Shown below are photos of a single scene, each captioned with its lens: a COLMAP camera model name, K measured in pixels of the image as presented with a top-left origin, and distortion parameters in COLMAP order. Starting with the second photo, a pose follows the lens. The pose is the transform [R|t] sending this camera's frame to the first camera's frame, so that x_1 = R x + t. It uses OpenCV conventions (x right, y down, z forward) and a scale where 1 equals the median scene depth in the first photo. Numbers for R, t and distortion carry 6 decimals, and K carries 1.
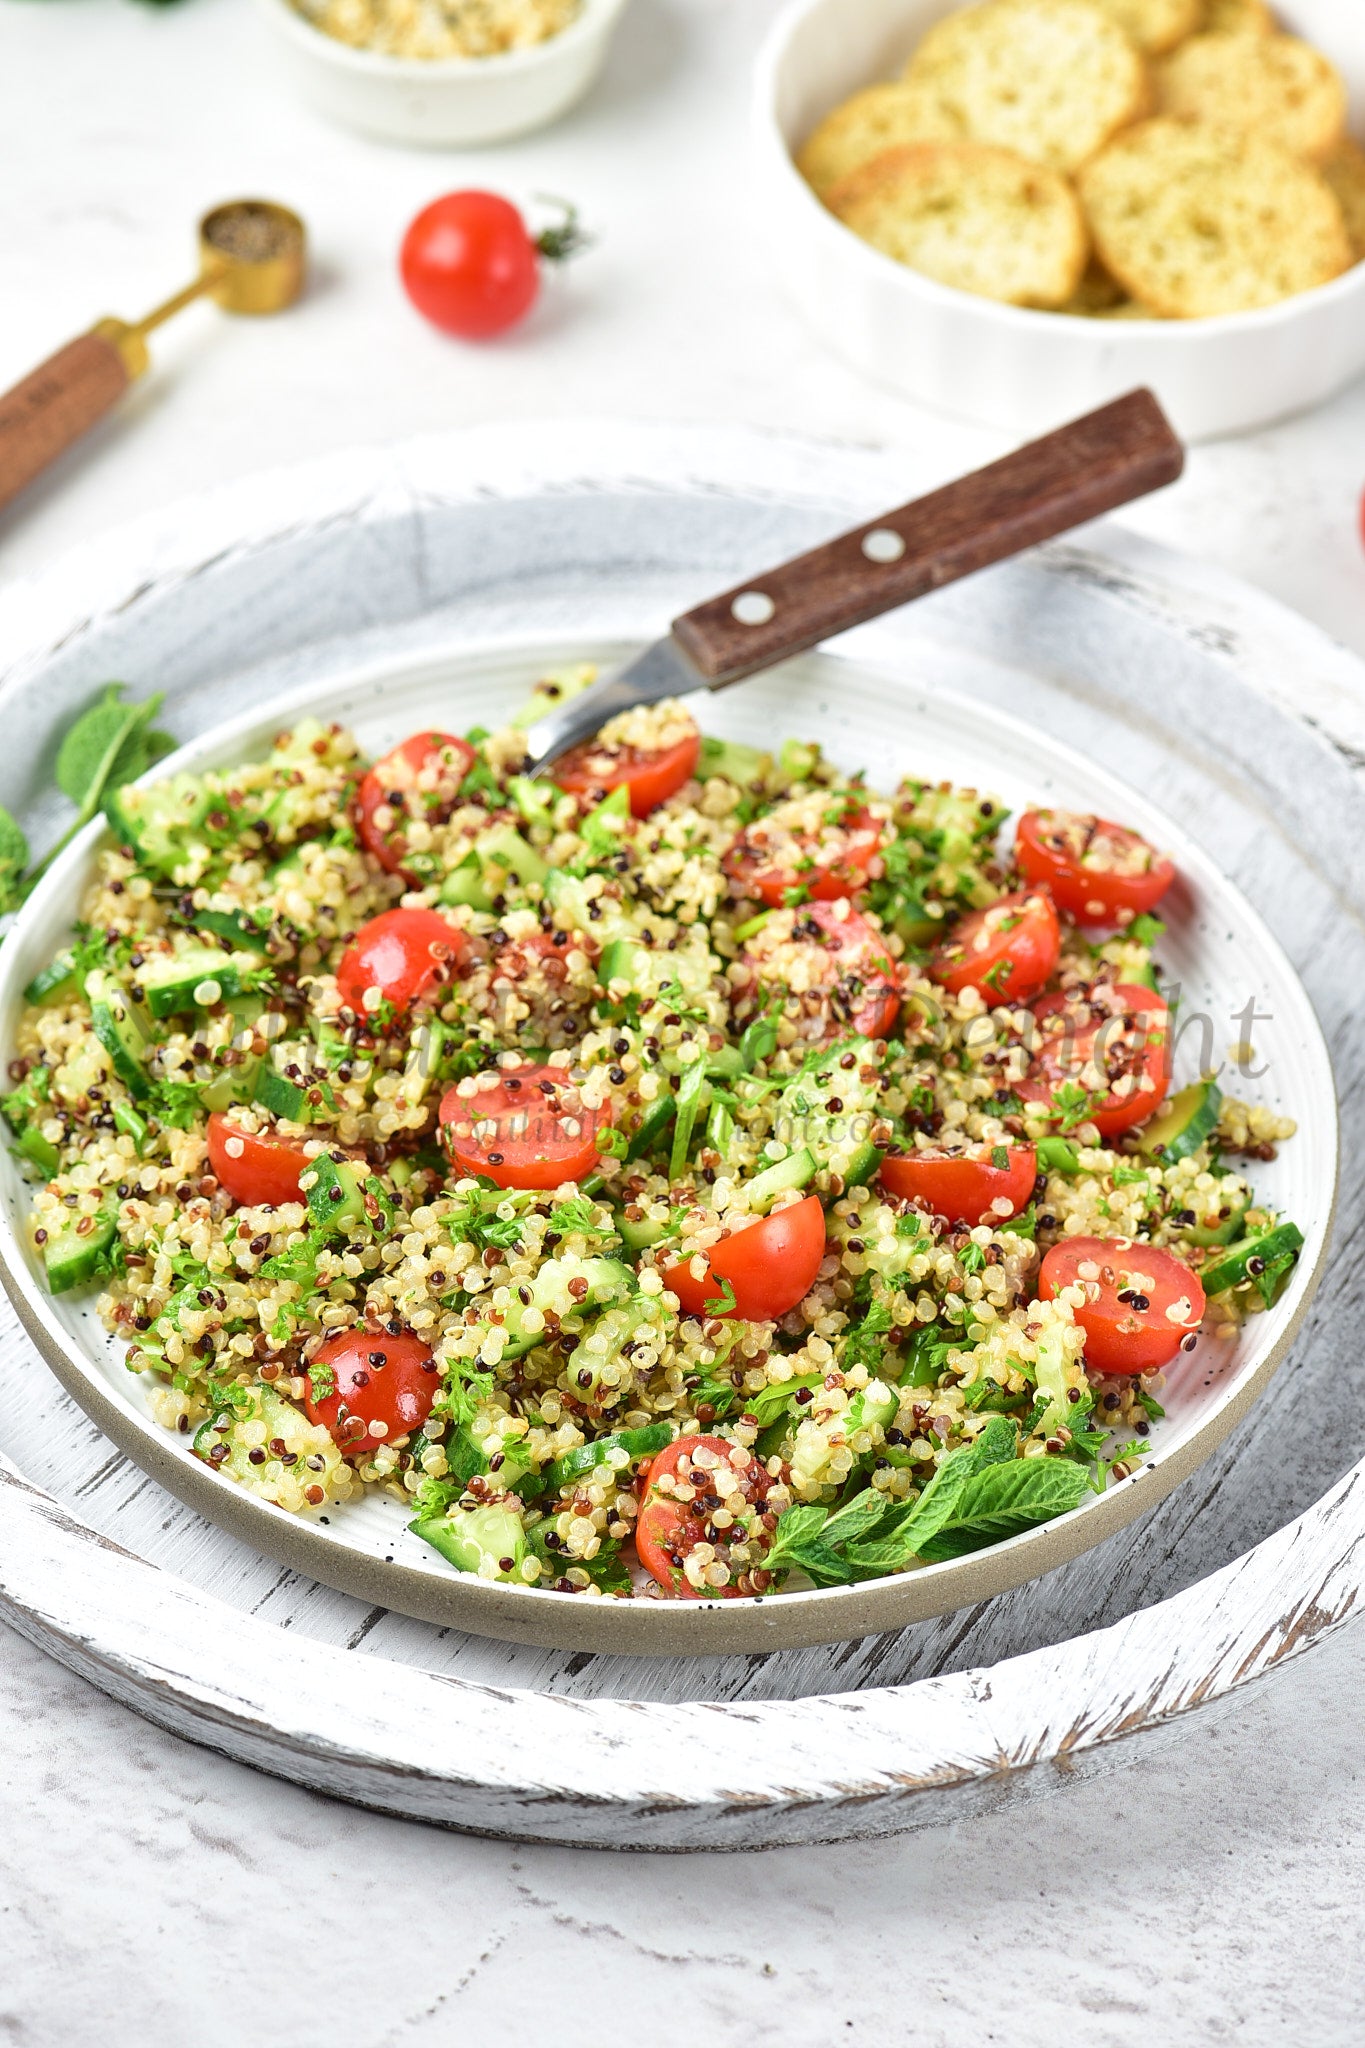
lens RADIAL K [[6784.5, 0, 681.7], [0, 6784.5, 957.4], [0, 0, 1]] dist [-0.149327, 0.752344]
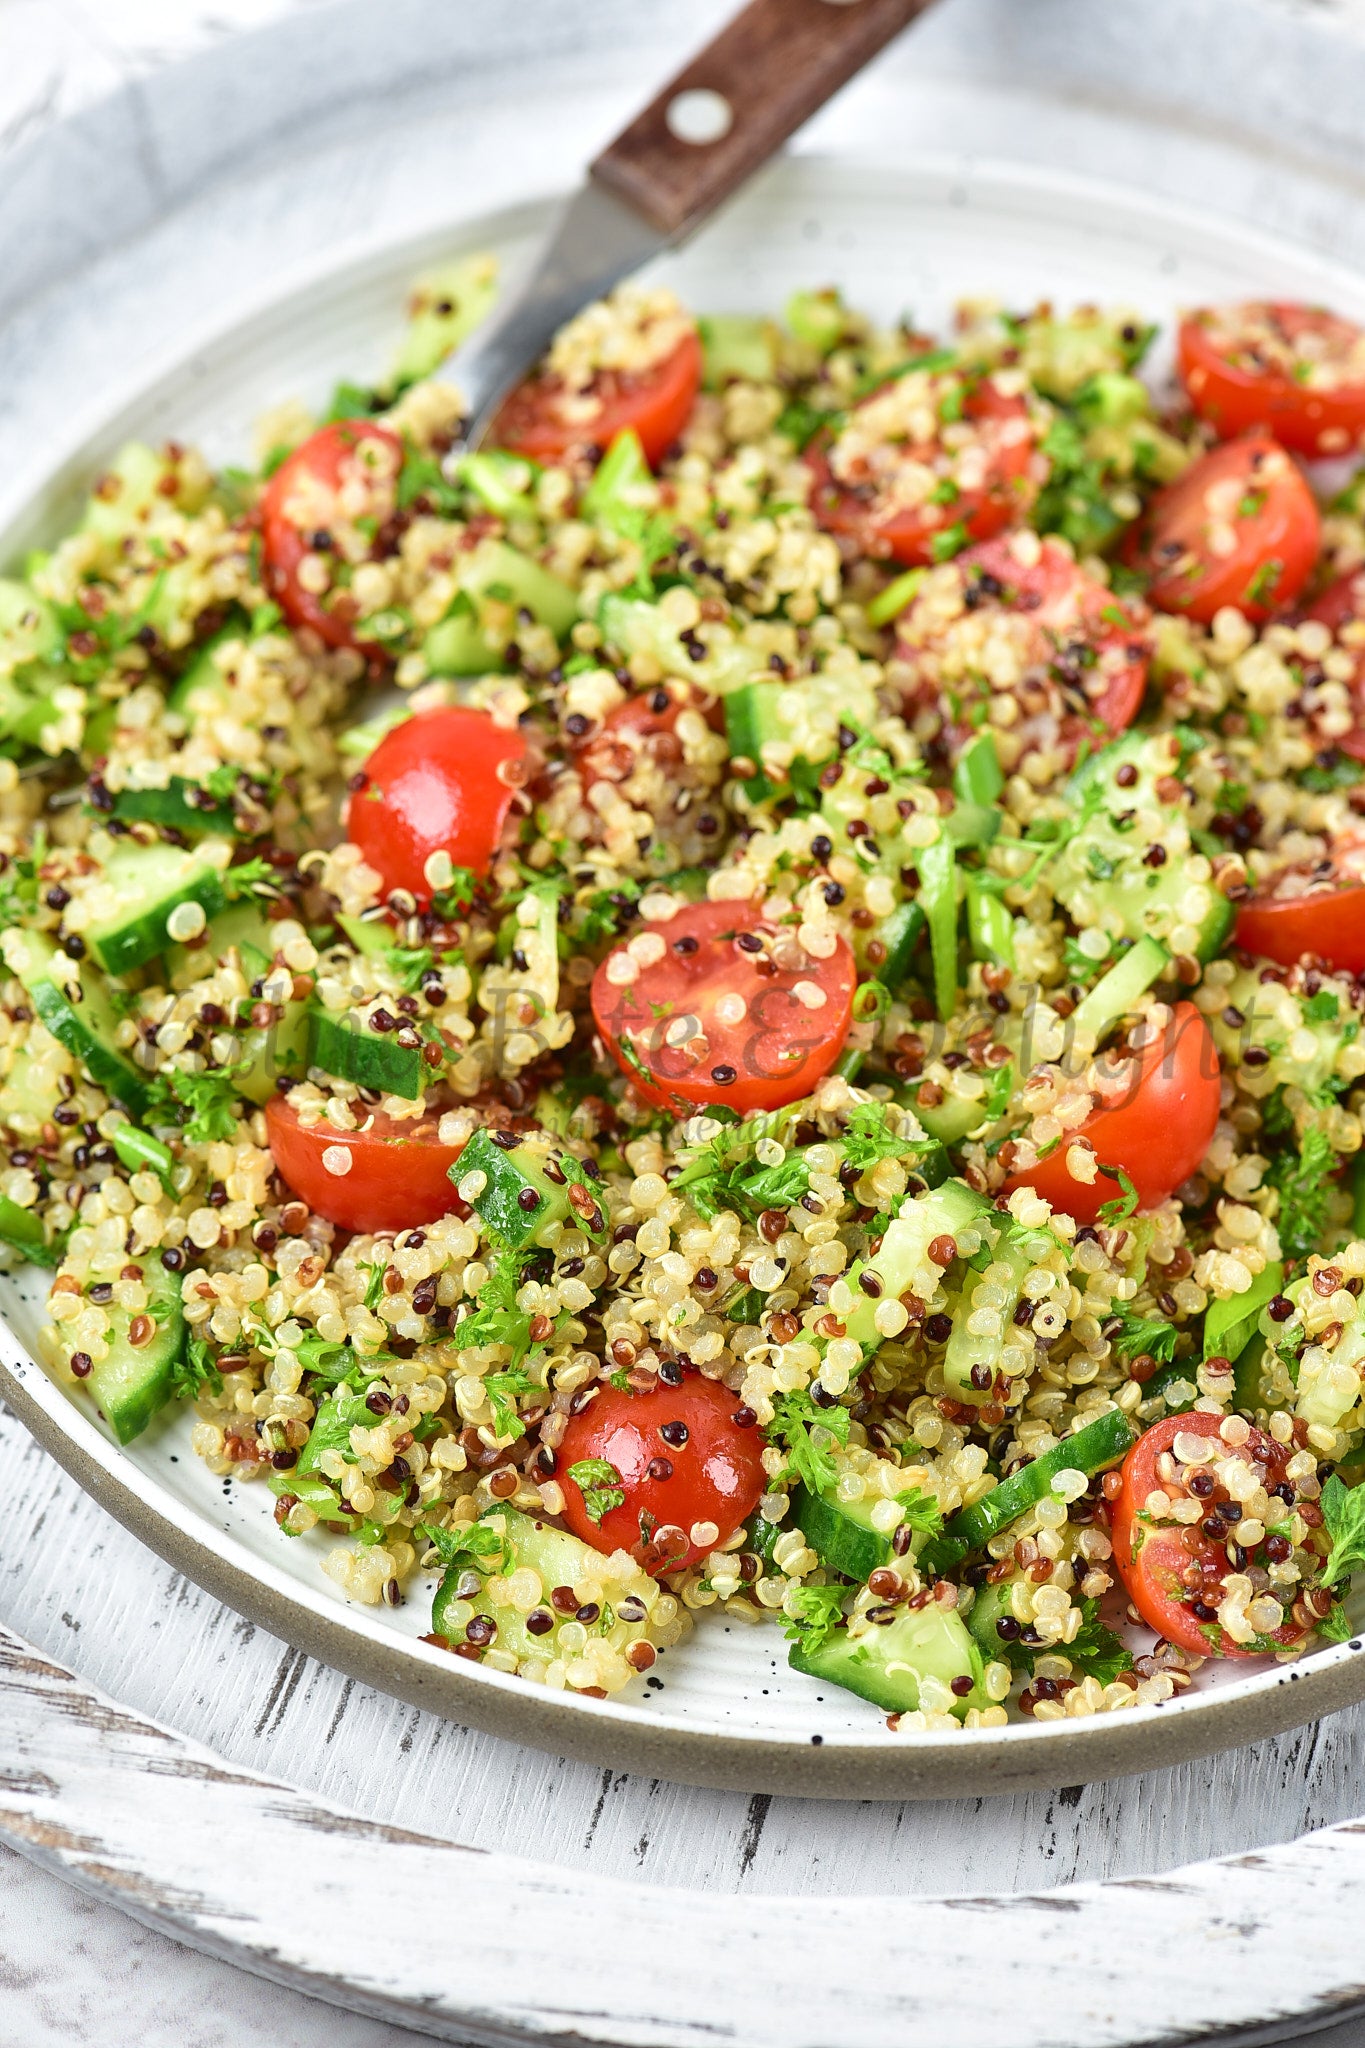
lens RADIAL K [[7170.6, 0, 686.2], [0, 7170.6, 1026.3], [0, 0, 1]] dist [-0.140748, 0.449121]
pose [[0.948849, -0.262805, 0.174986, -0.152598], [0.231345, 0.955863, 0.181125, -0.103017], [-0.214863, -0.131378, 0.967767, 0.320186]]
